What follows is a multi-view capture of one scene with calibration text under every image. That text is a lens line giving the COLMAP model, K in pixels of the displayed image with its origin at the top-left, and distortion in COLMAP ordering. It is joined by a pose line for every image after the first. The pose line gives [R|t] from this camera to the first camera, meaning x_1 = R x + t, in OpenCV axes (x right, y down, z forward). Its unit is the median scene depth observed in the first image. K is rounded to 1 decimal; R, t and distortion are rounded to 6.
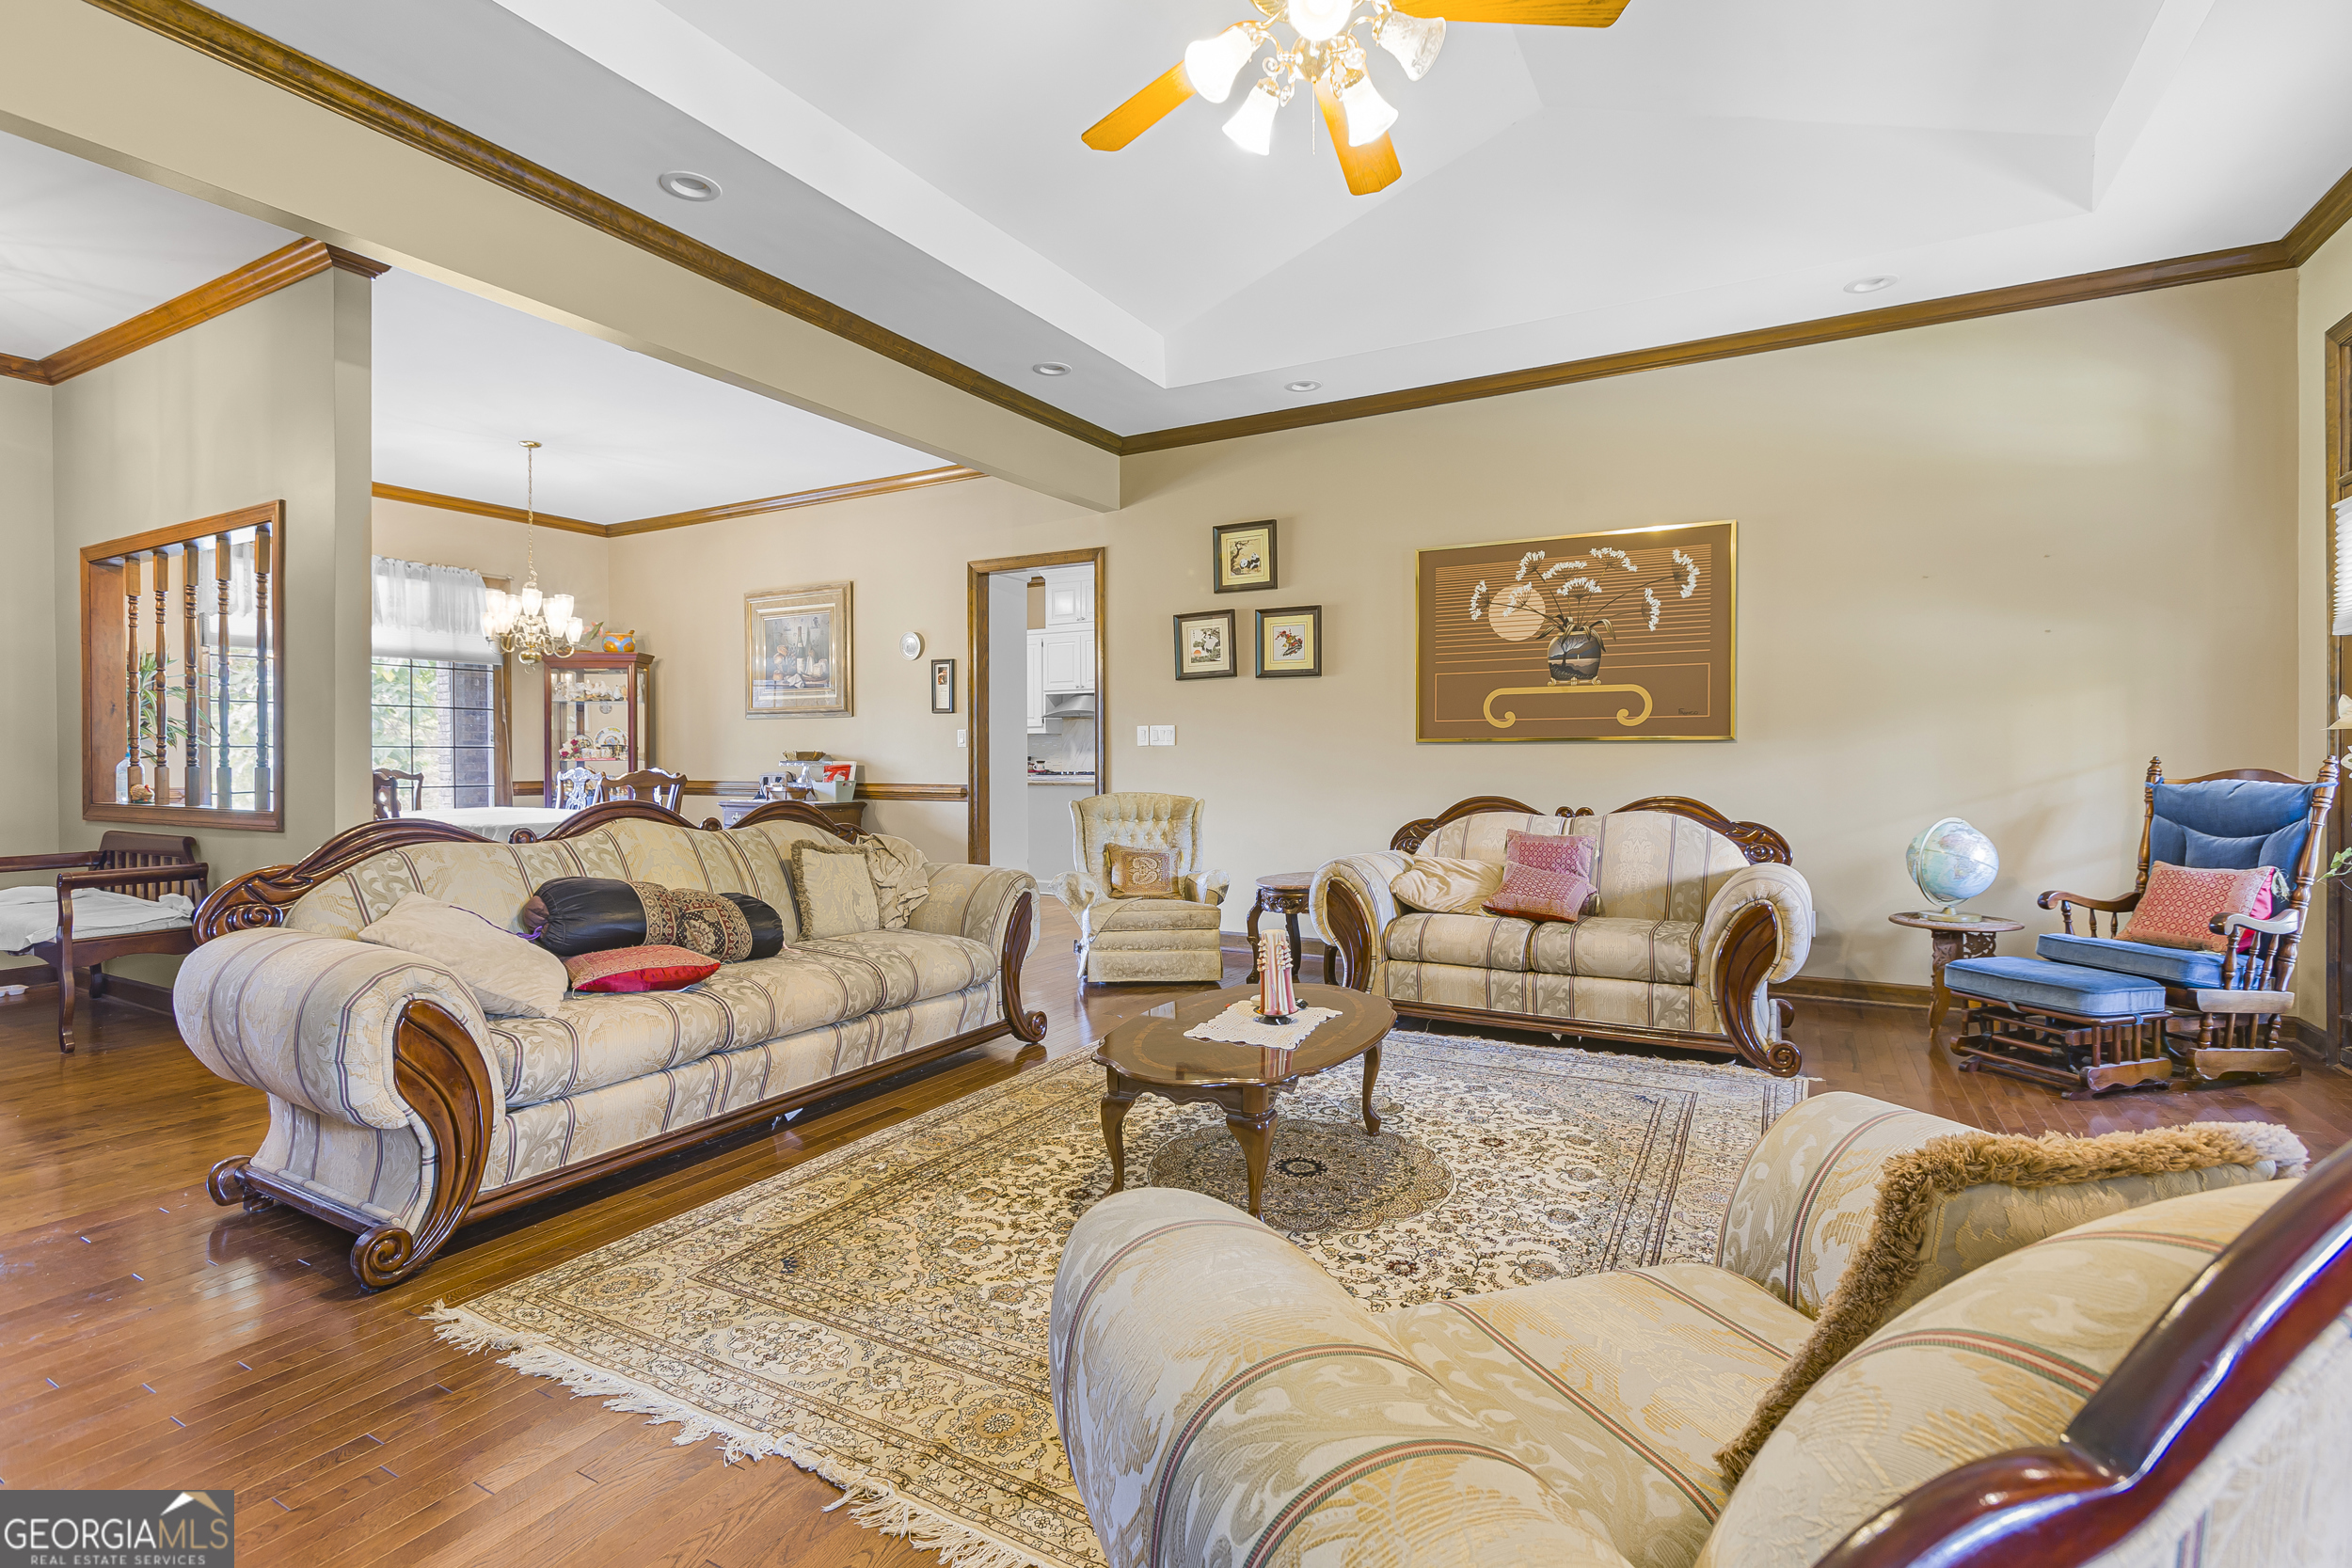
lens RADIAL K [[1102.4, 0, 1176.4], [0, 1102.4, 763.0], [0, 0, 1]] dist [-0.000718, 0.000221]
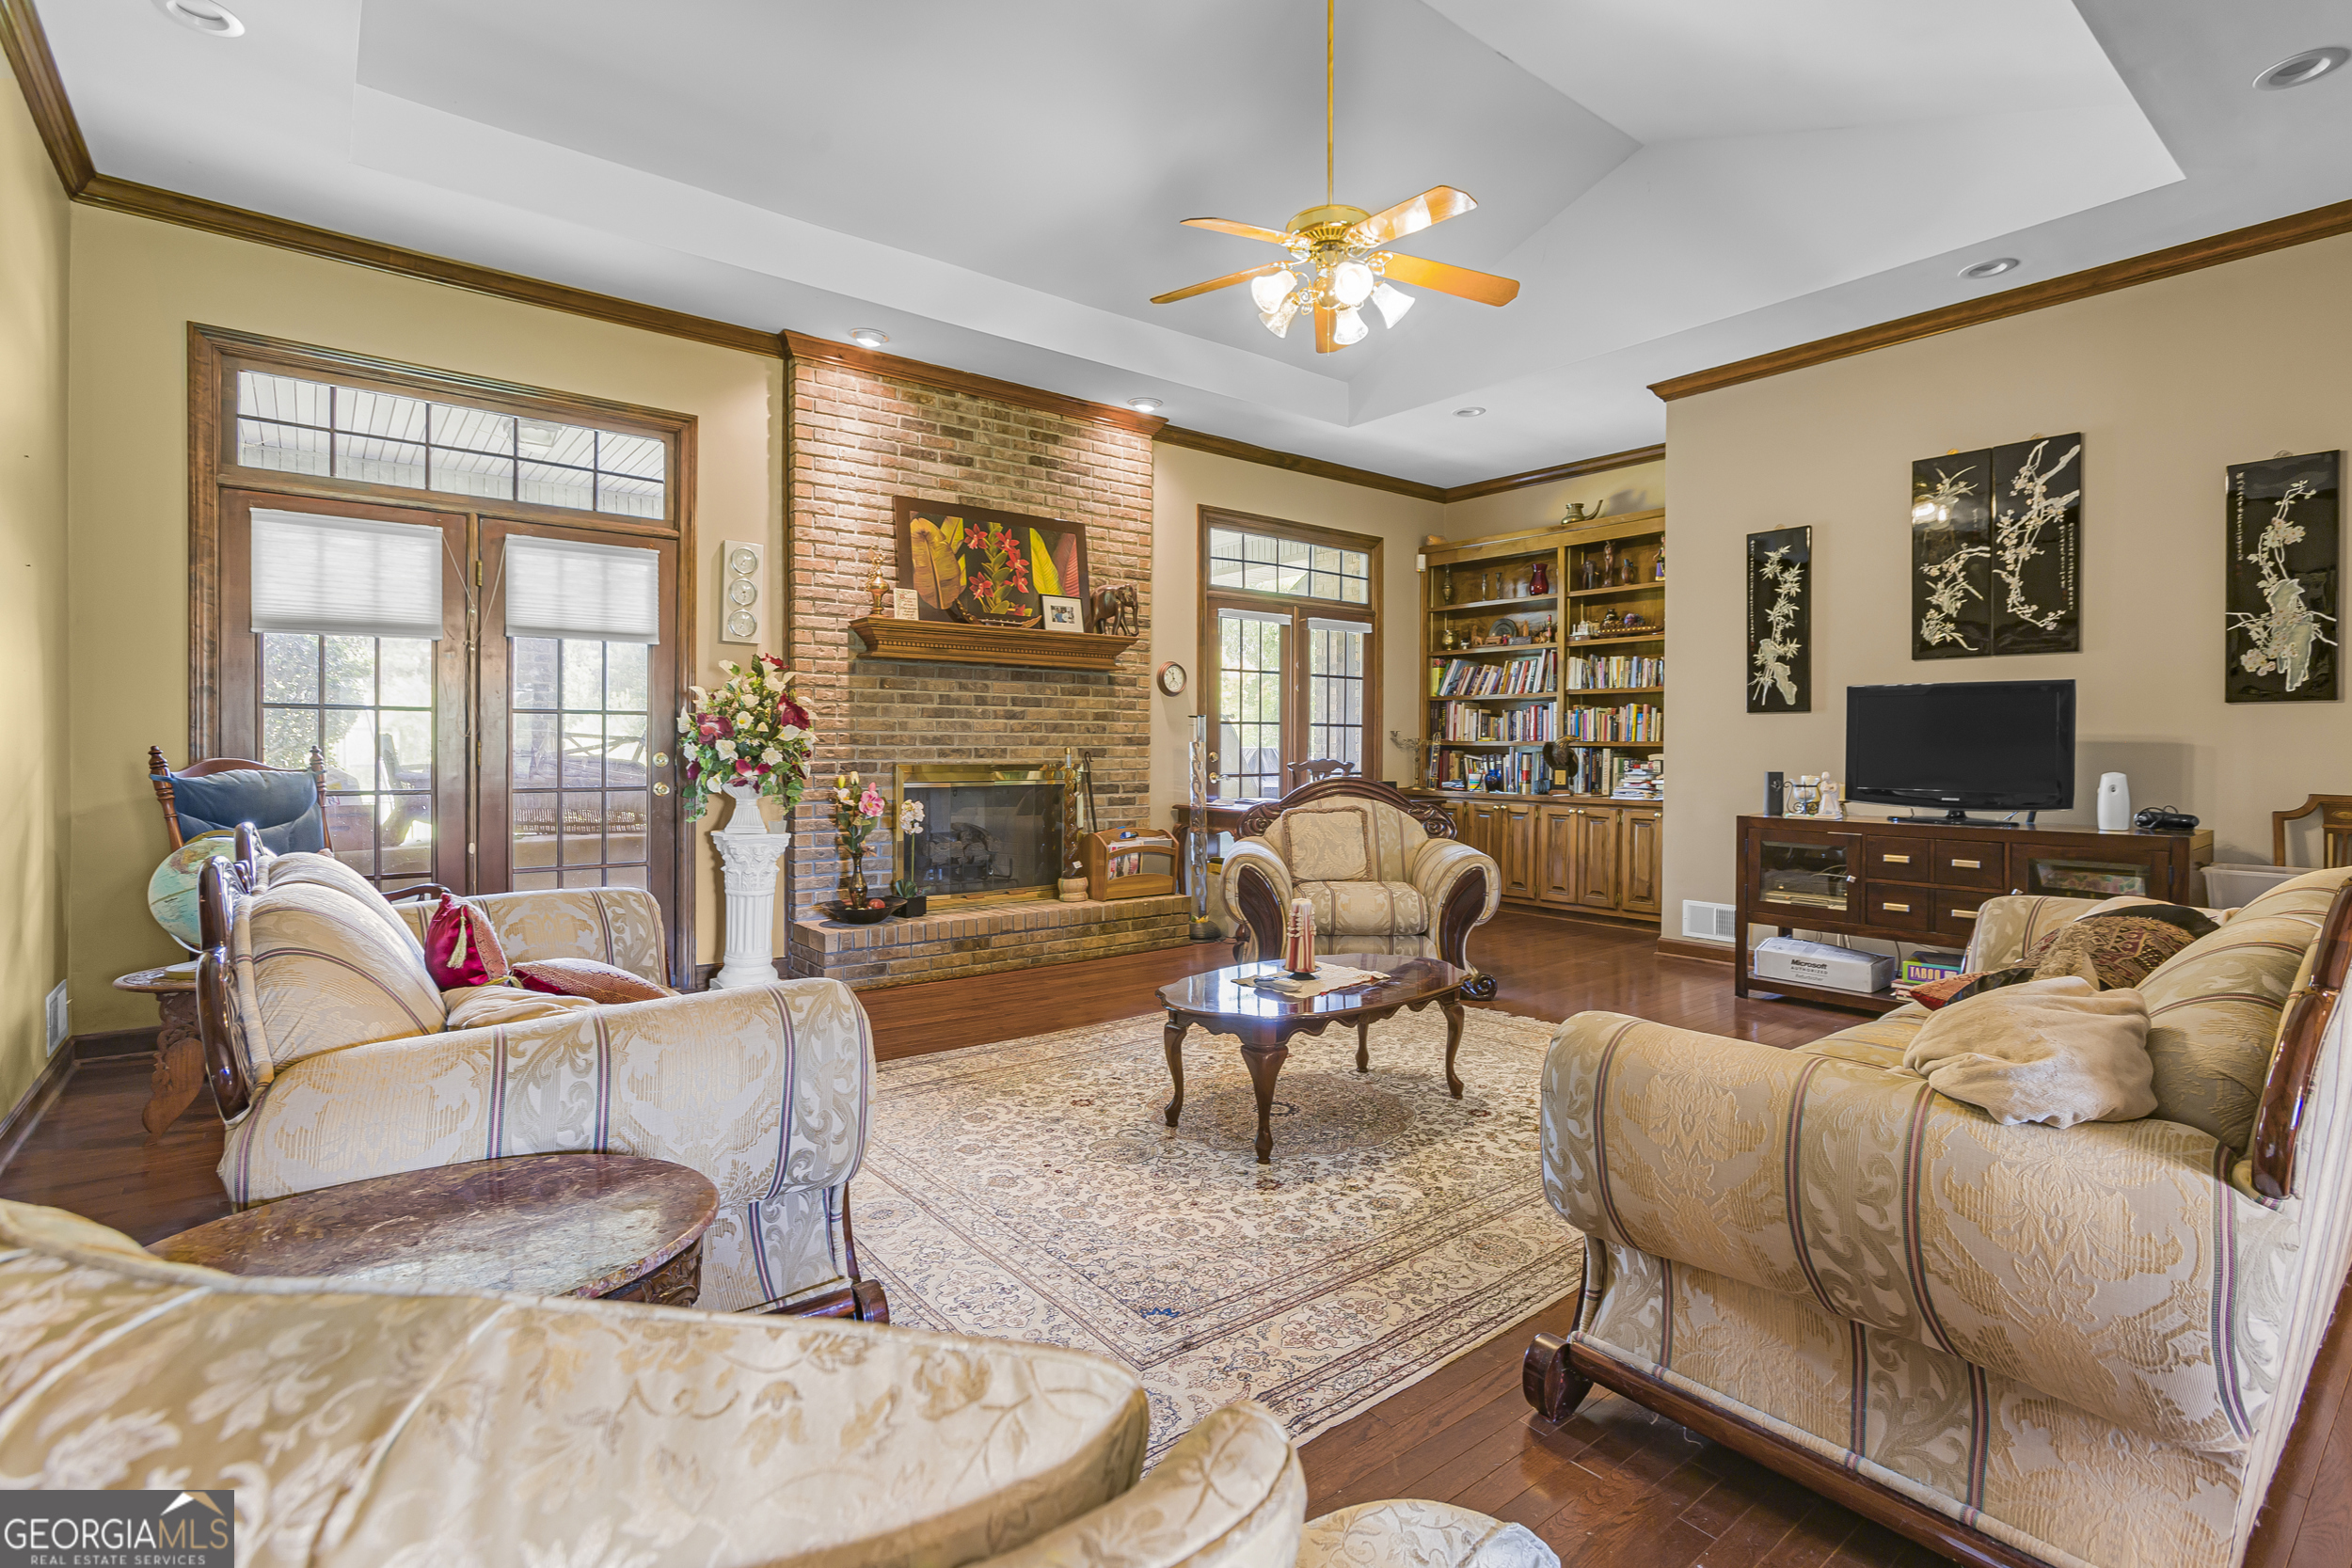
lens RADIAL K [[1102.4, 0, 1178.9], [0, 1102.4, 760.7], [0, 0, 1]] dist [-0.000718, 0.000221]
pose [[-0.924225, -0.006064, 0.381799, -0.209519], [0.000673, 0.999846, 0.017509, -0.011572], [-0.381847, 0.016439, -0.924079, 1.930261]]
